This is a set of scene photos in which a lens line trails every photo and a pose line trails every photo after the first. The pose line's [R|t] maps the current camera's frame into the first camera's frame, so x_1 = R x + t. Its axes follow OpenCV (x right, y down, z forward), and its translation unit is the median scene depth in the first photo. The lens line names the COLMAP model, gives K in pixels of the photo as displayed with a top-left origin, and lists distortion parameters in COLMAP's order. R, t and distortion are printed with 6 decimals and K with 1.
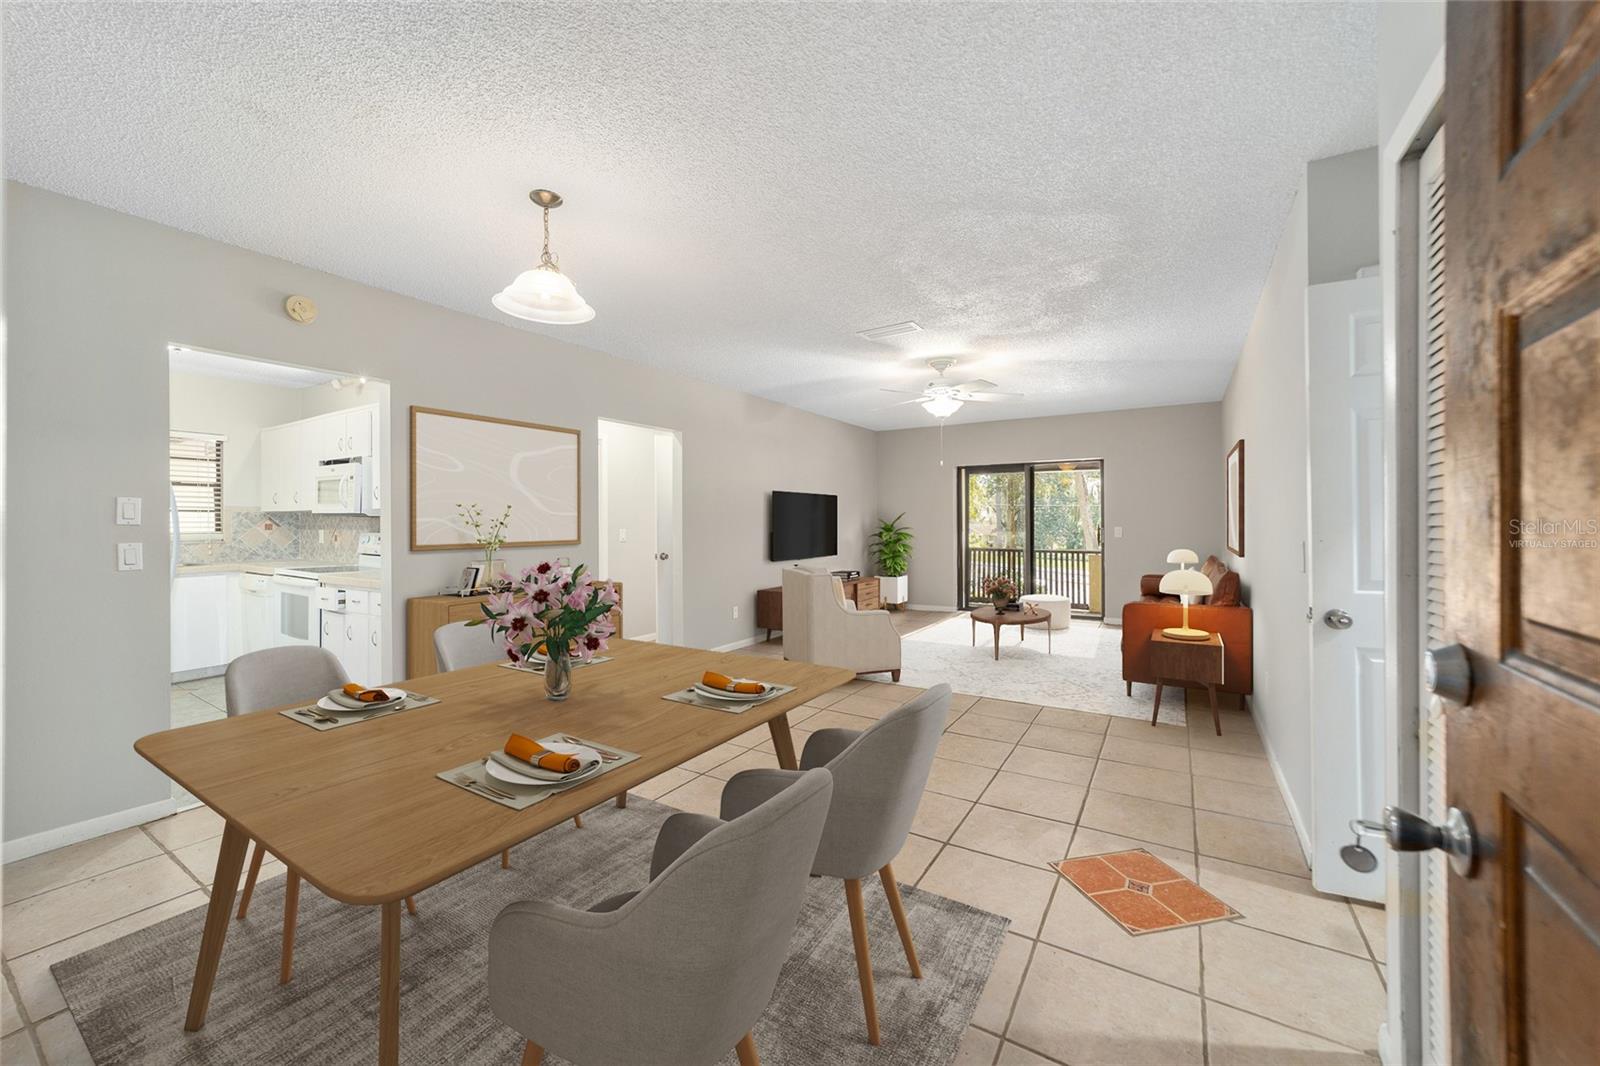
lens RADIAL K [[617.1, 0, 794.3], [0, 617.1, 517.7], [0, 0, 1]] dist [-0.015444, 0.007857]
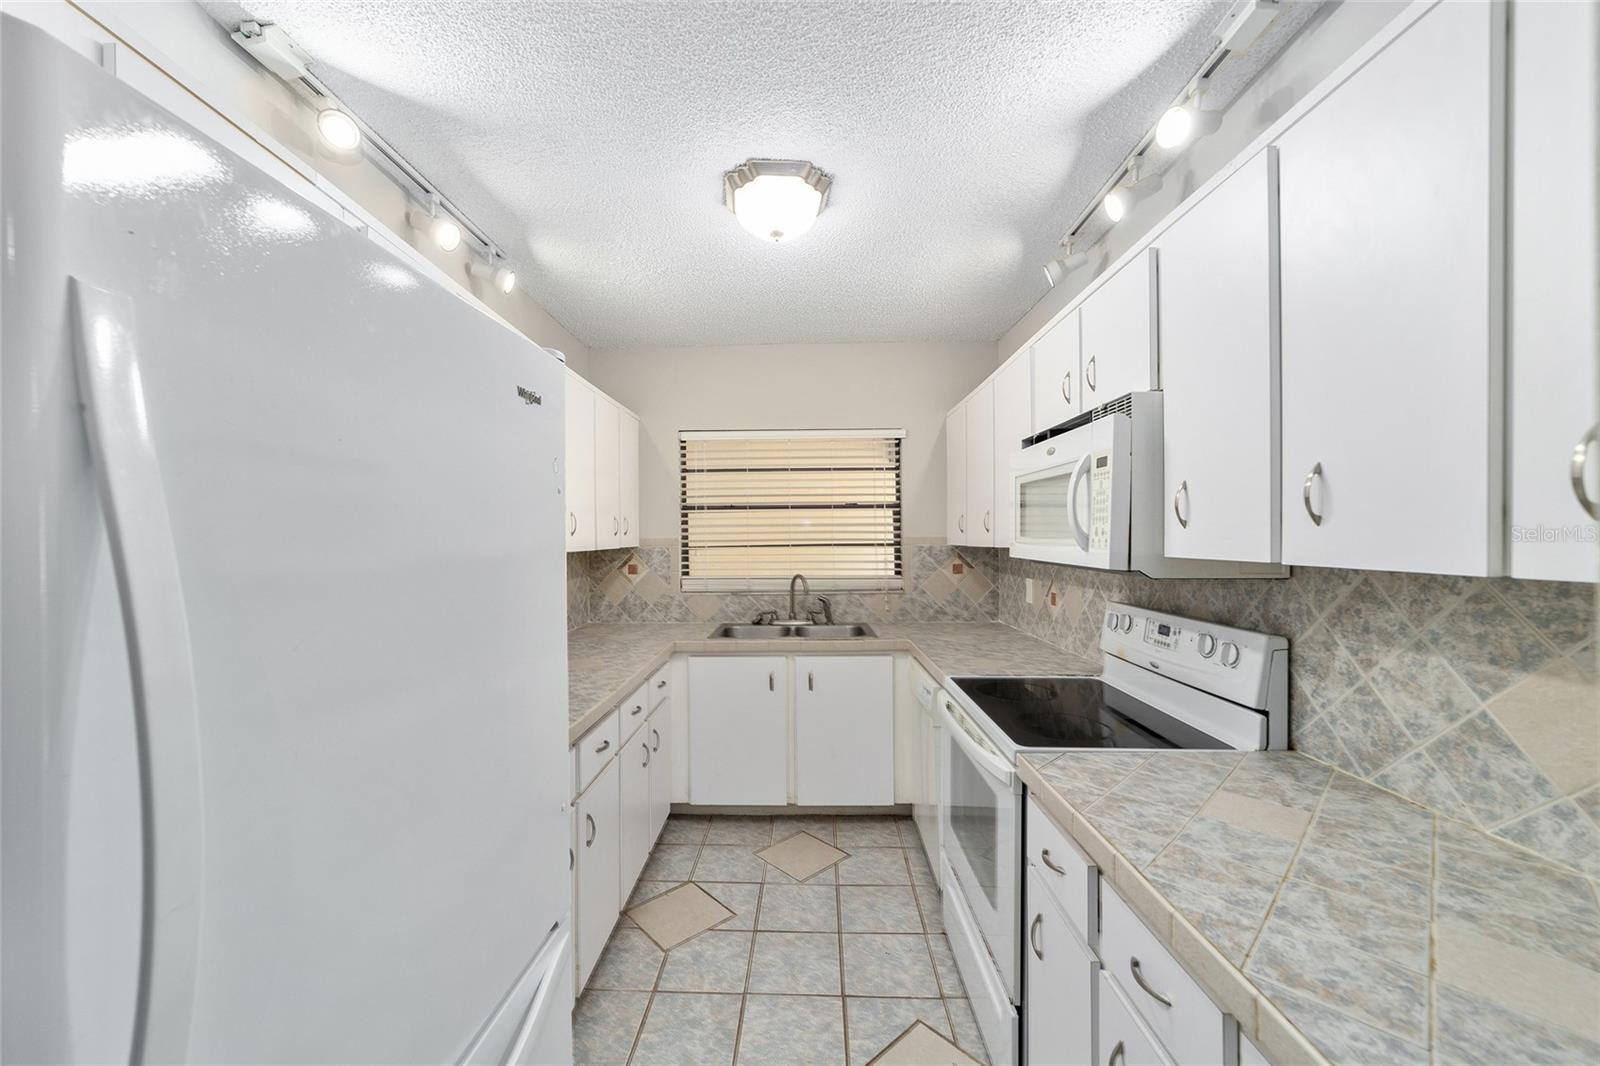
lens RADIAL K [[617.1, 0, 789.4], [0, 617.1, 532.6], [0, 0, 1]] dist [-0.015444, 0.007857]
pose [[0.510304, -0.008797, -0.859949, -0.423119], [0.009918, 0.999941, -0.004344, -0.021840], [0.859937, -0.006312, 0.510361, 0.555333]]
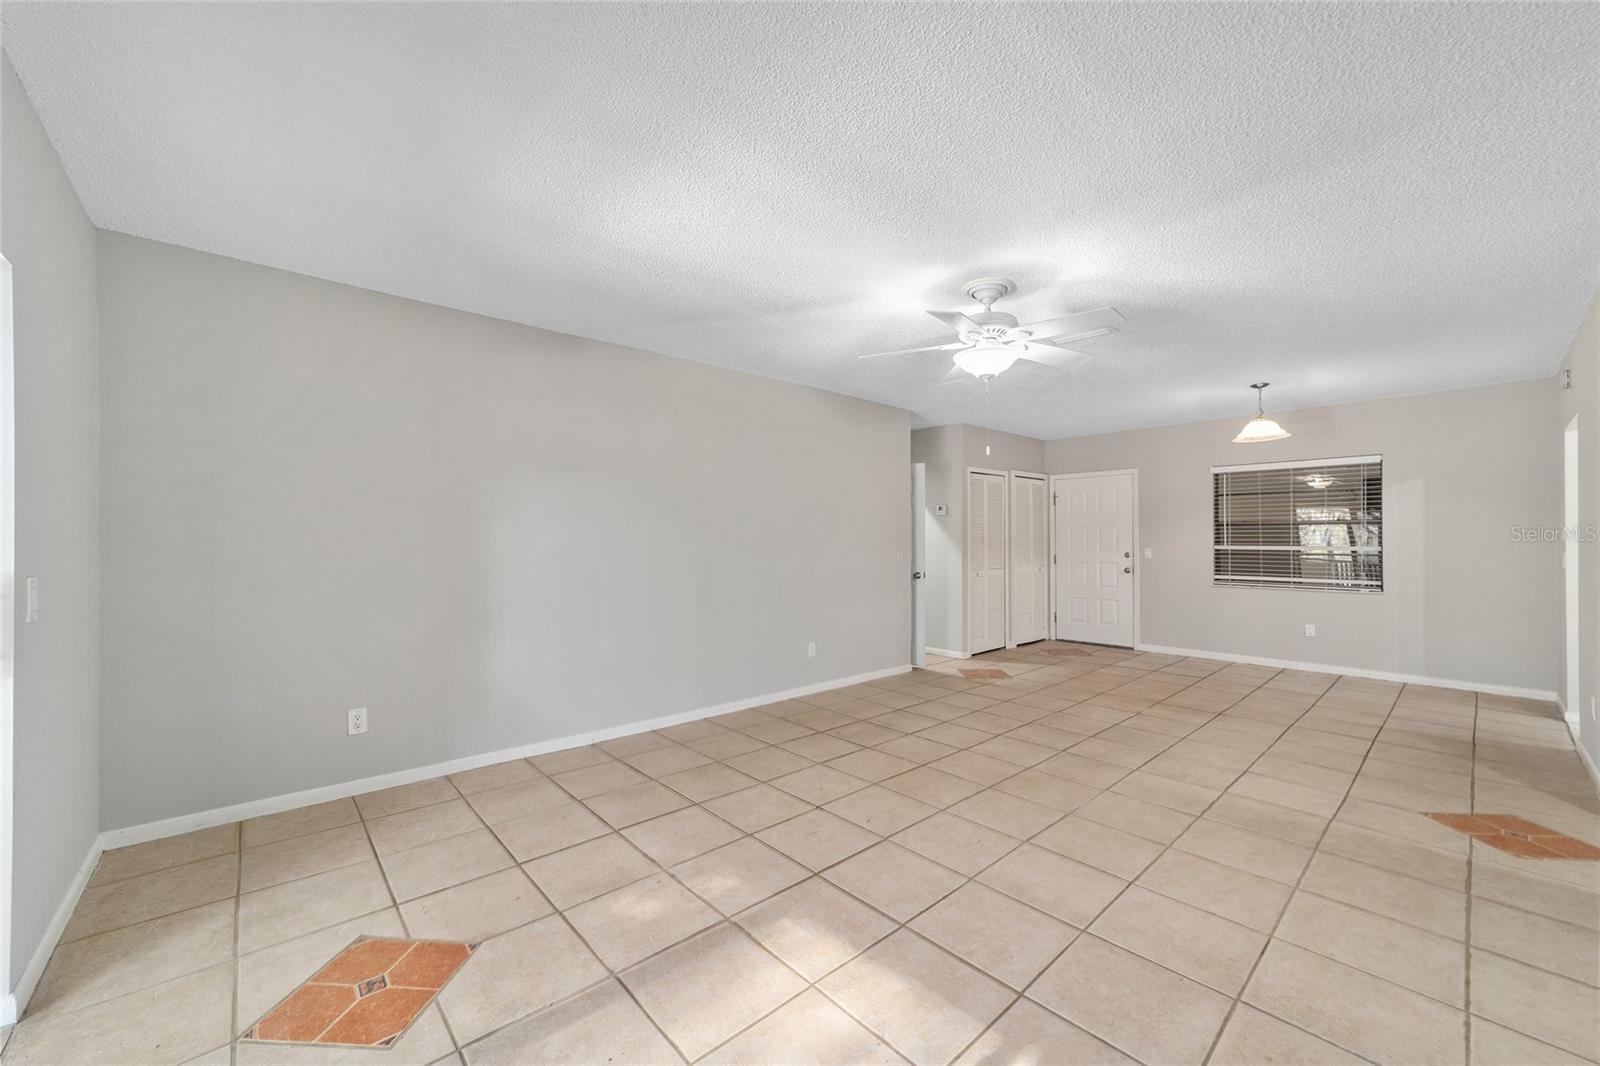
lens RADIAL K [[617.1, 0, 787.5], [0, 617.1, 540.3], [0, 0, 1]] dist [-0.015444, 0.007857]
pose [[-0.959222, 0.005230, 0.282607, 0.244087], [0.003305, 0.999968, -0.007288, 0.004166], [-0.282636, -0.006057, -0.959208, 1.547646]]
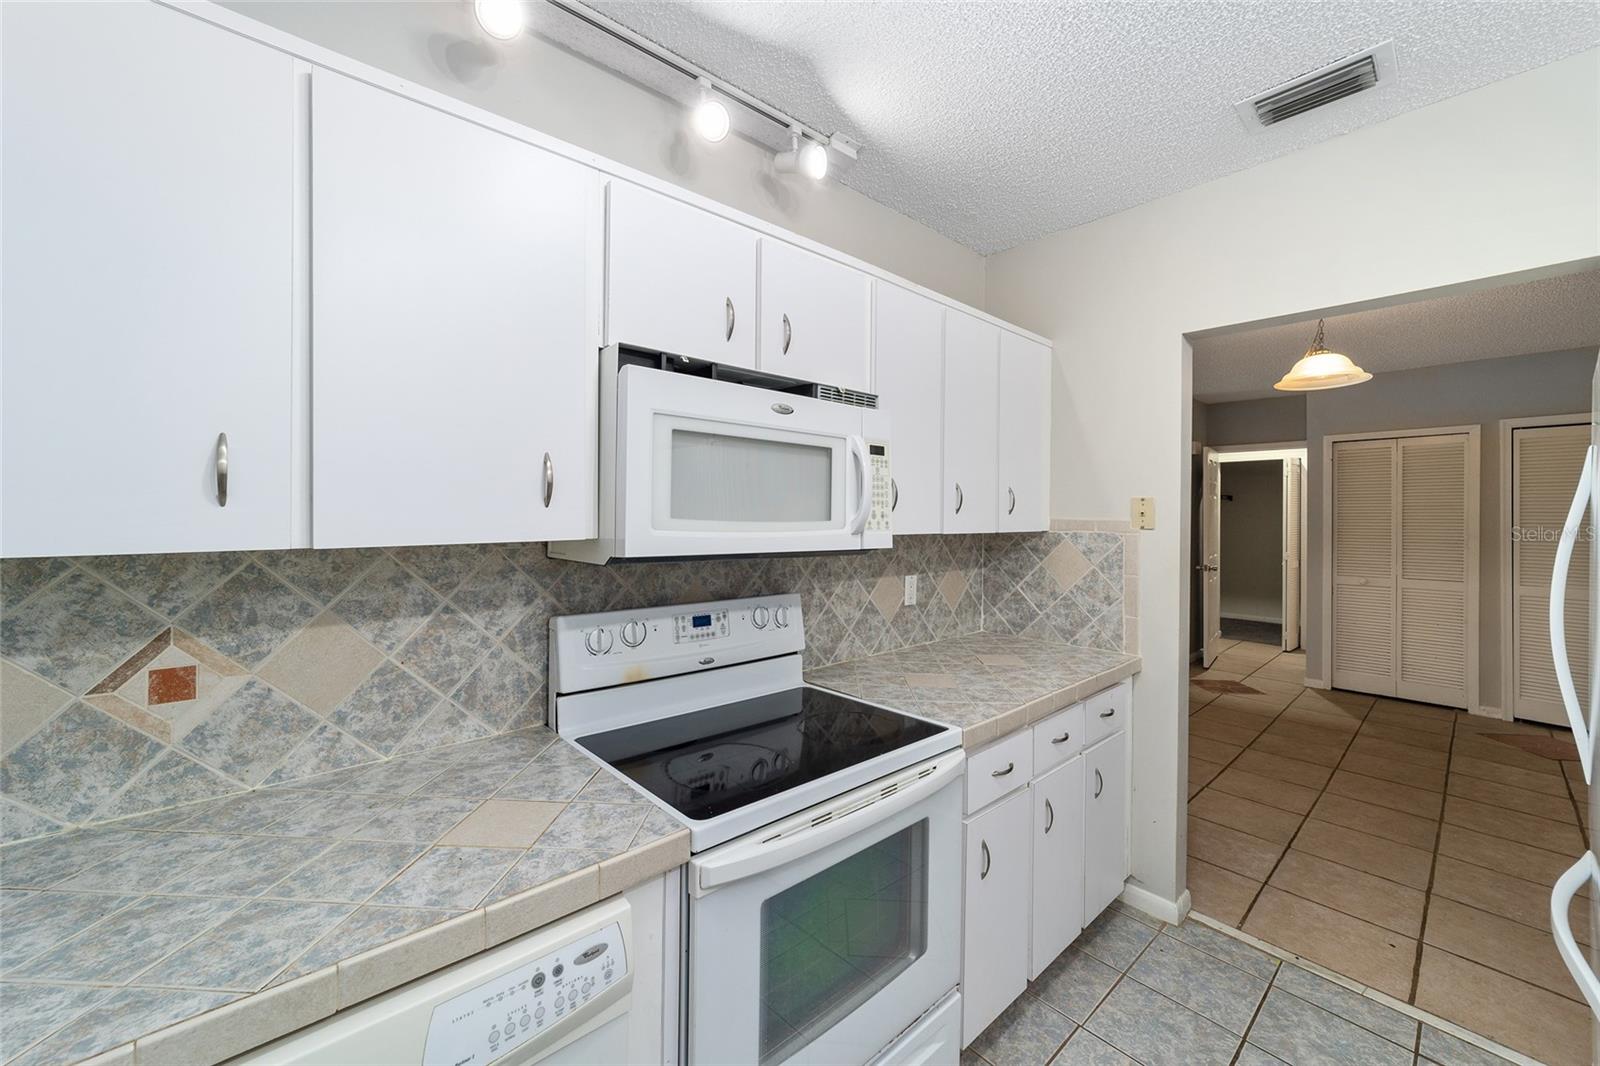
lens RADIAL K [[617.1, 0, 792.1], [0, 617.1, 509.5], [0, 0, 1]] dist [-0.015444, 0.007857]
pose [[0.281848, 0.008219, 0.959424, -0.877280], [-0.015727, 0.999869, -0.003945, -0.022949], [-0.959330, -0.013977, 0.281941, 0.767395]]
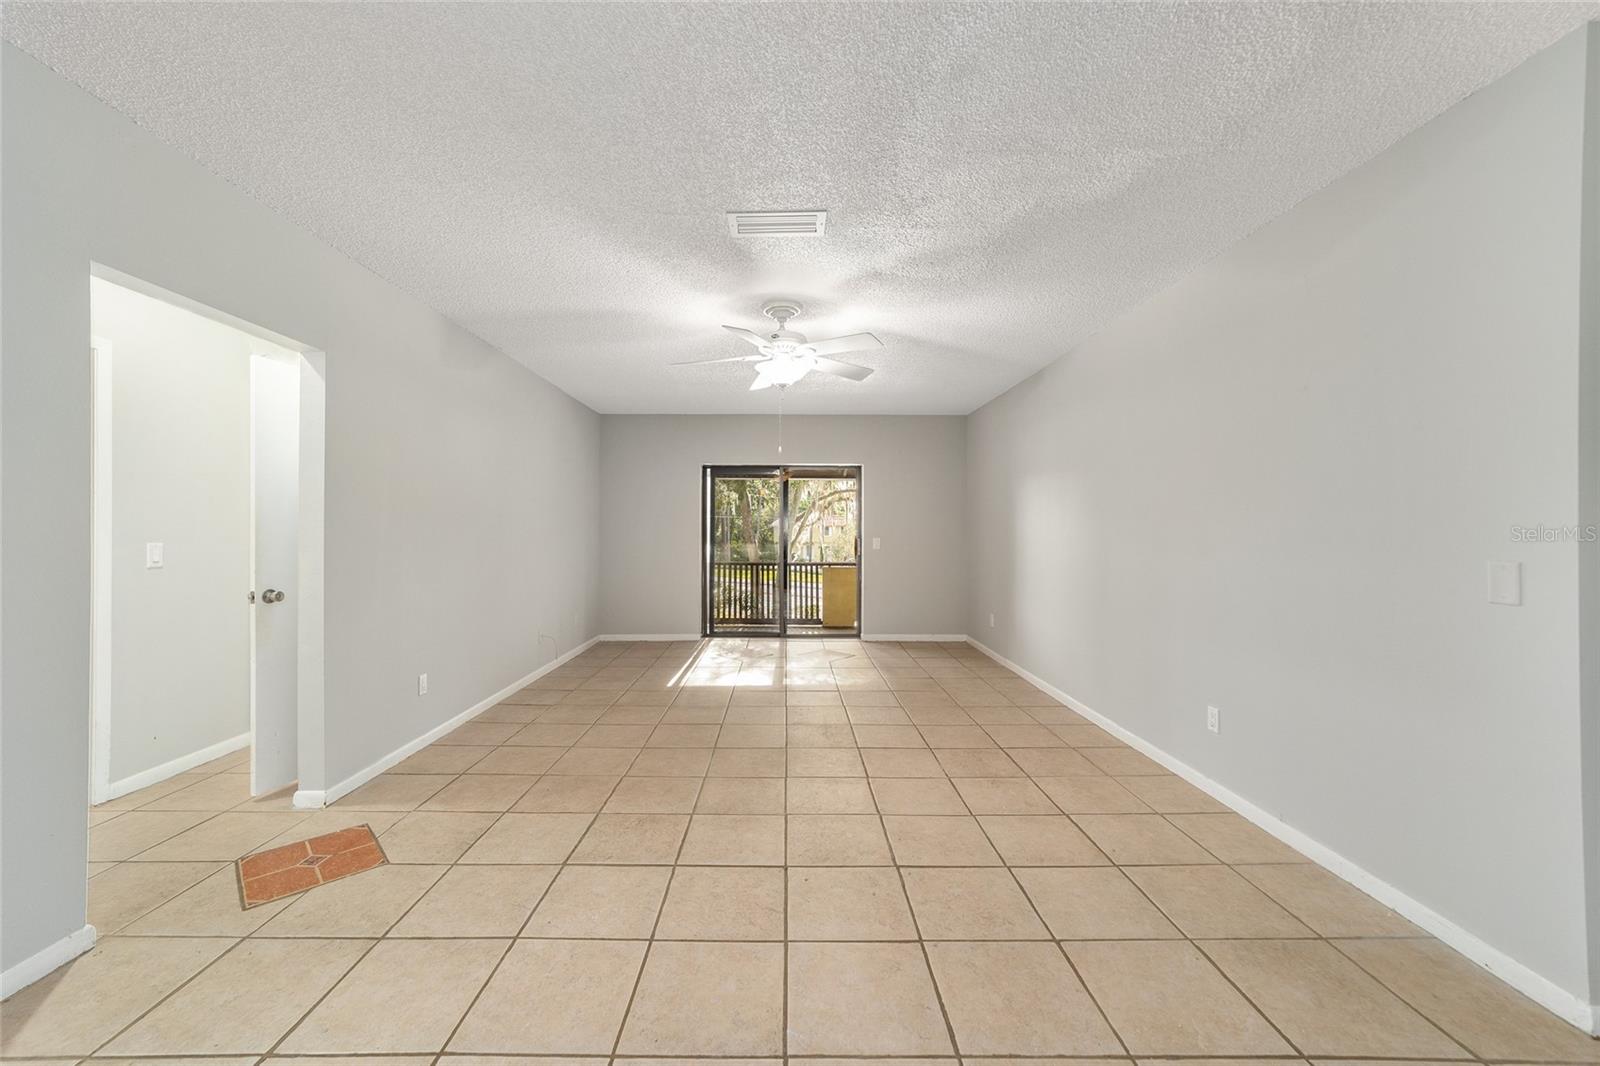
lens RADIAL K [[617.1, 0, 787.2], [0, 617.1, 529.1], [0, 0, 1]] dist [-0.015444, 0.007857]
pose [[0.846843, 0.008340, 0.531778, -0.126794], [-0.010389, 0.999946, 0.000861, 0.002882], [-0.531742, -0.006253, 0.846883, 0.364320]]
